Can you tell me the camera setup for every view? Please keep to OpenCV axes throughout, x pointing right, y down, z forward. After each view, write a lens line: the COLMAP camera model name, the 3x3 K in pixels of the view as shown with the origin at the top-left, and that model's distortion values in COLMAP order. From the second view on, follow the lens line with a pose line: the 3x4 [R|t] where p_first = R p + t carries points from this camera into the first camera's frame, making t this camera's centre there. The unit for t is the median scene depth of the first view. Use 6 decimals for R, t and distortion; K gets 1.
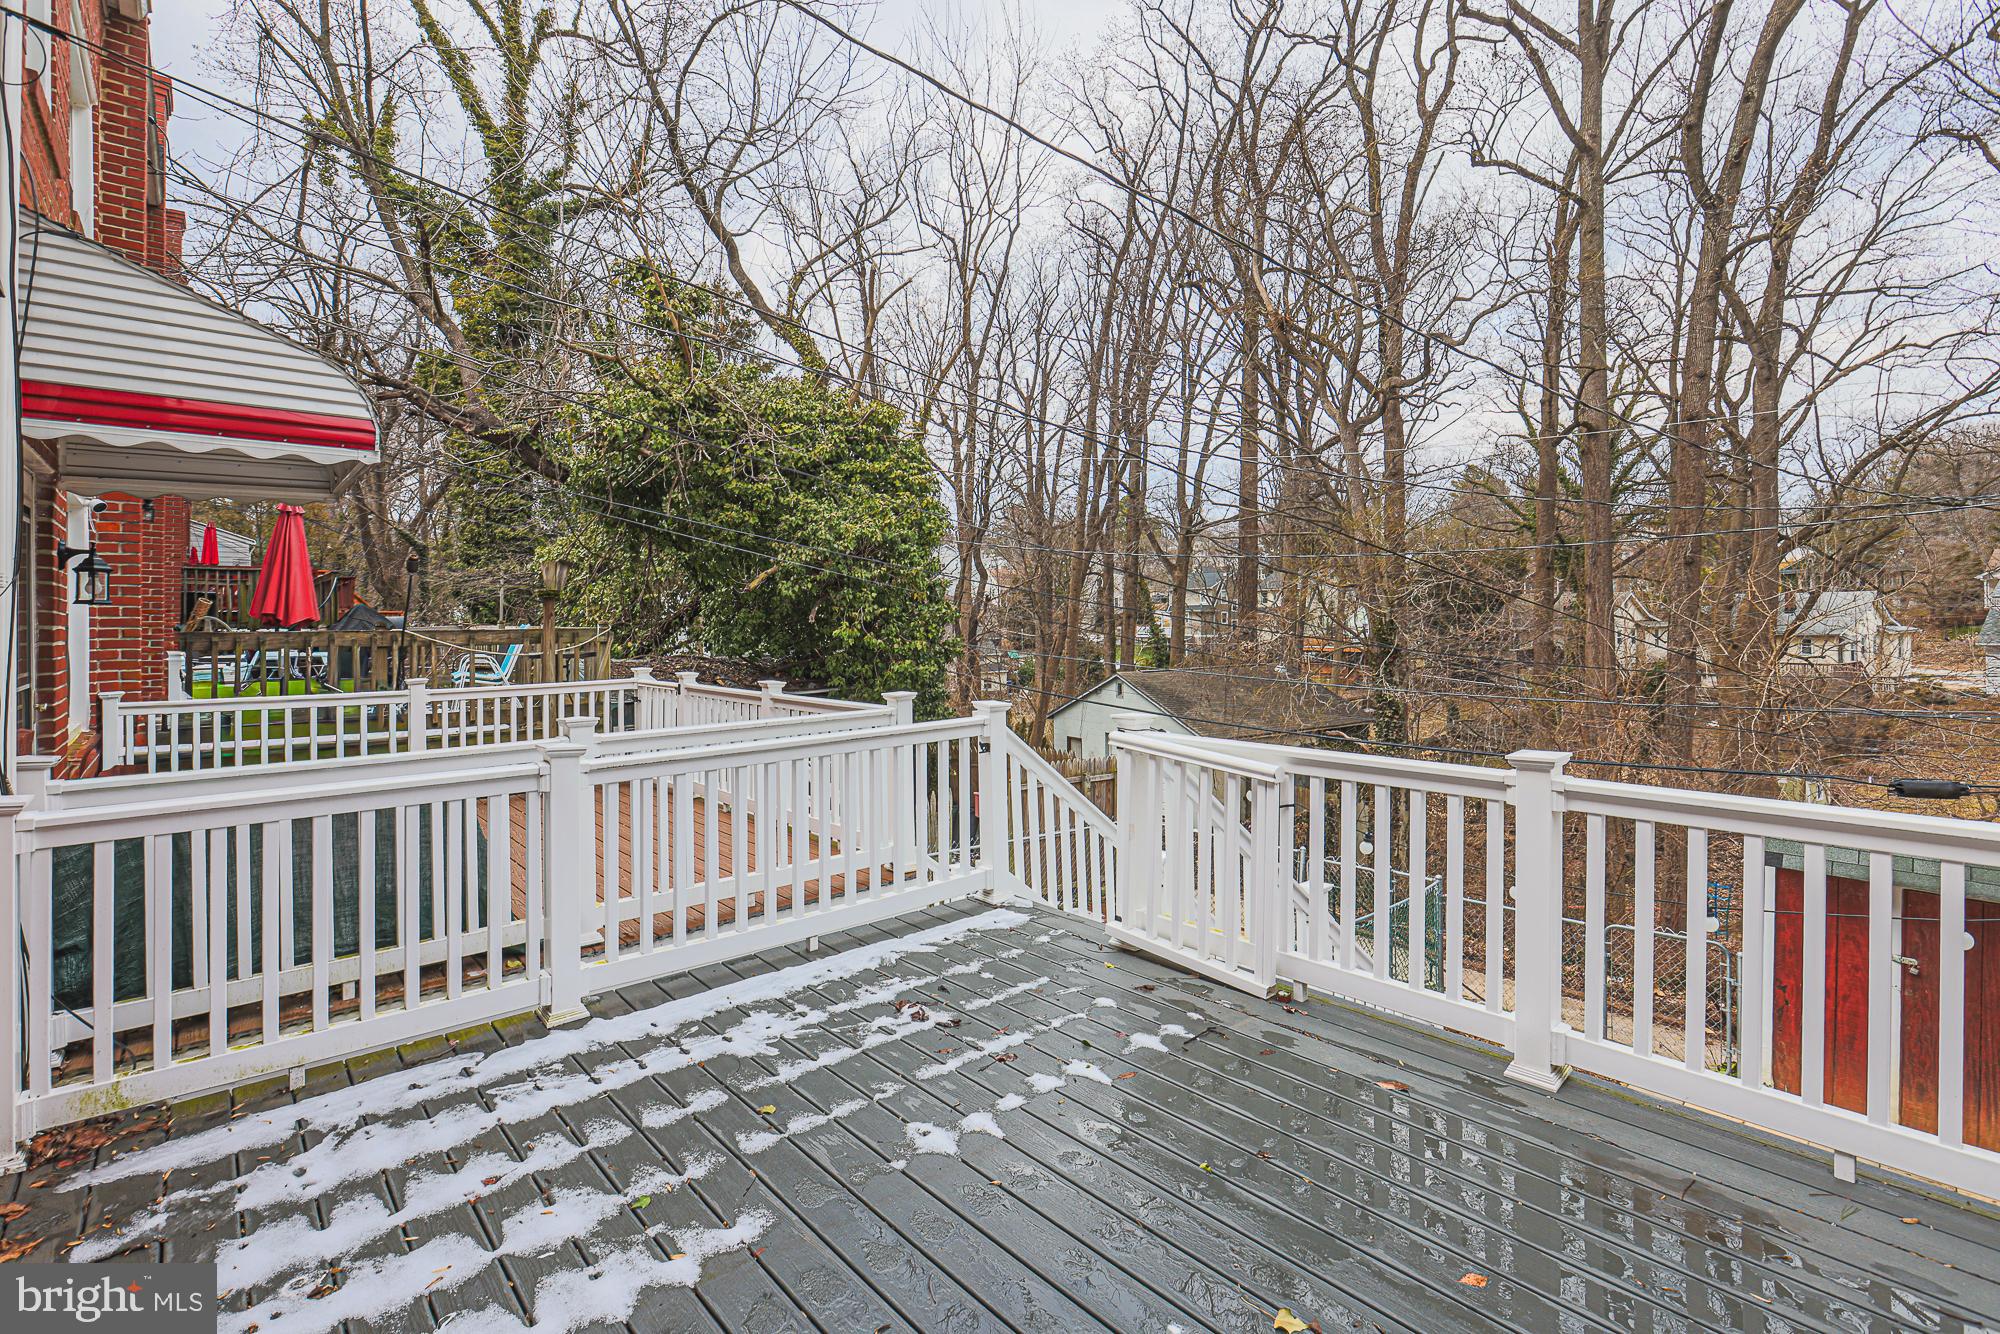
lens RADIAL K [[922.9, 0, 1000.0], [0, 922.9, 667.0], [0, 0, 1]] dist [-0.060686, 0.020415]
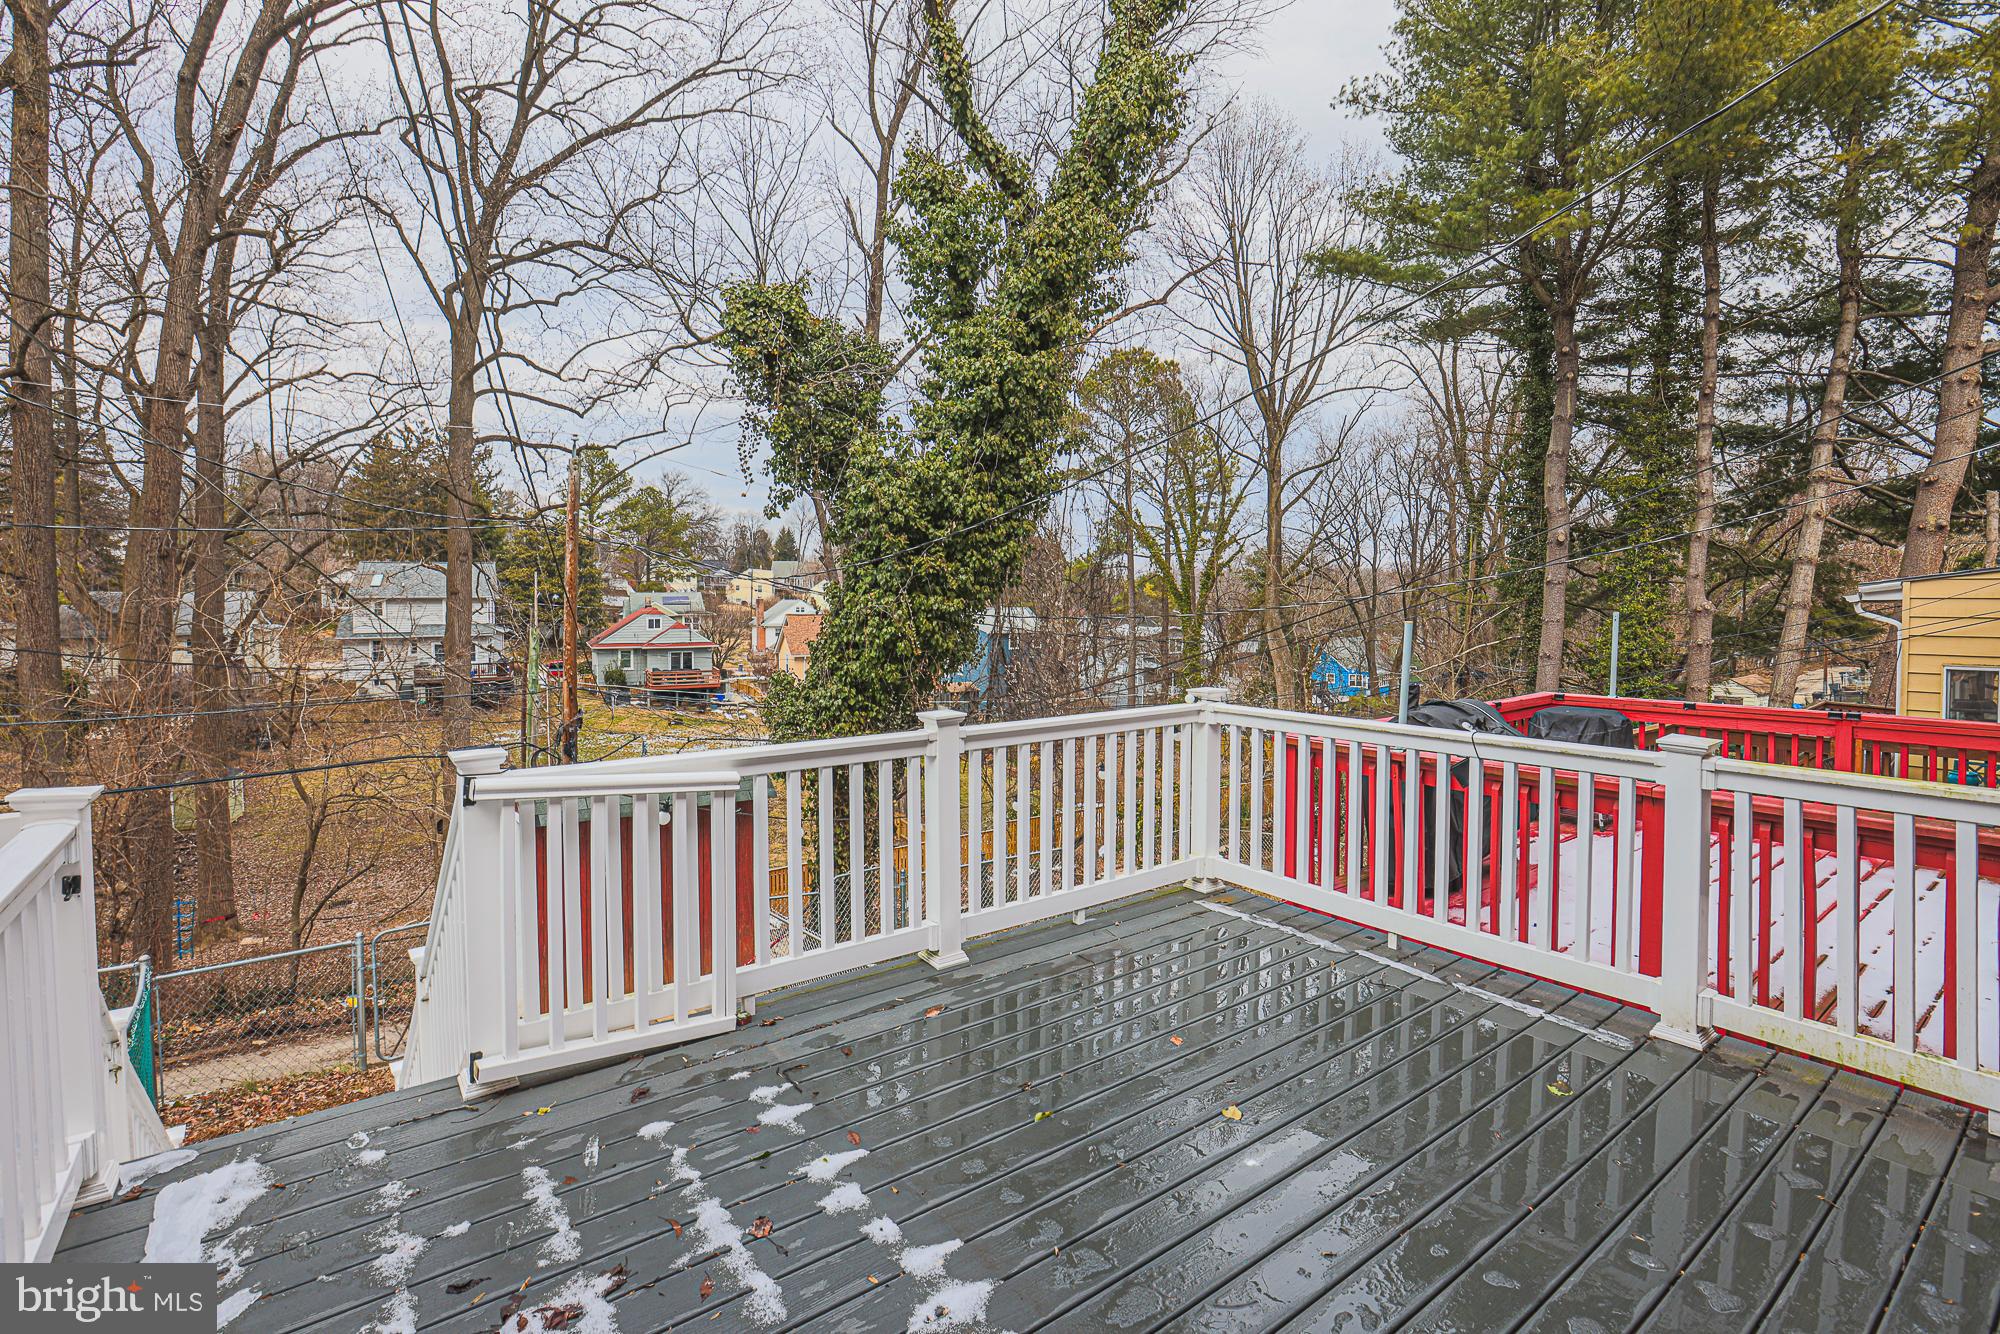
lens RADIAL K [[922.9, 0, 1000.0], [0, 922.9, 667.0], [0, 0, 1]] dist [-0.060686, 0.020415]
pose [[0.062660, -0.049852, 0.996789, -0.598845], [0.054595, 0.997427, 0.046452, -0.024310], [-0.996541, 0.051509, 0.065220, 0.685180]]
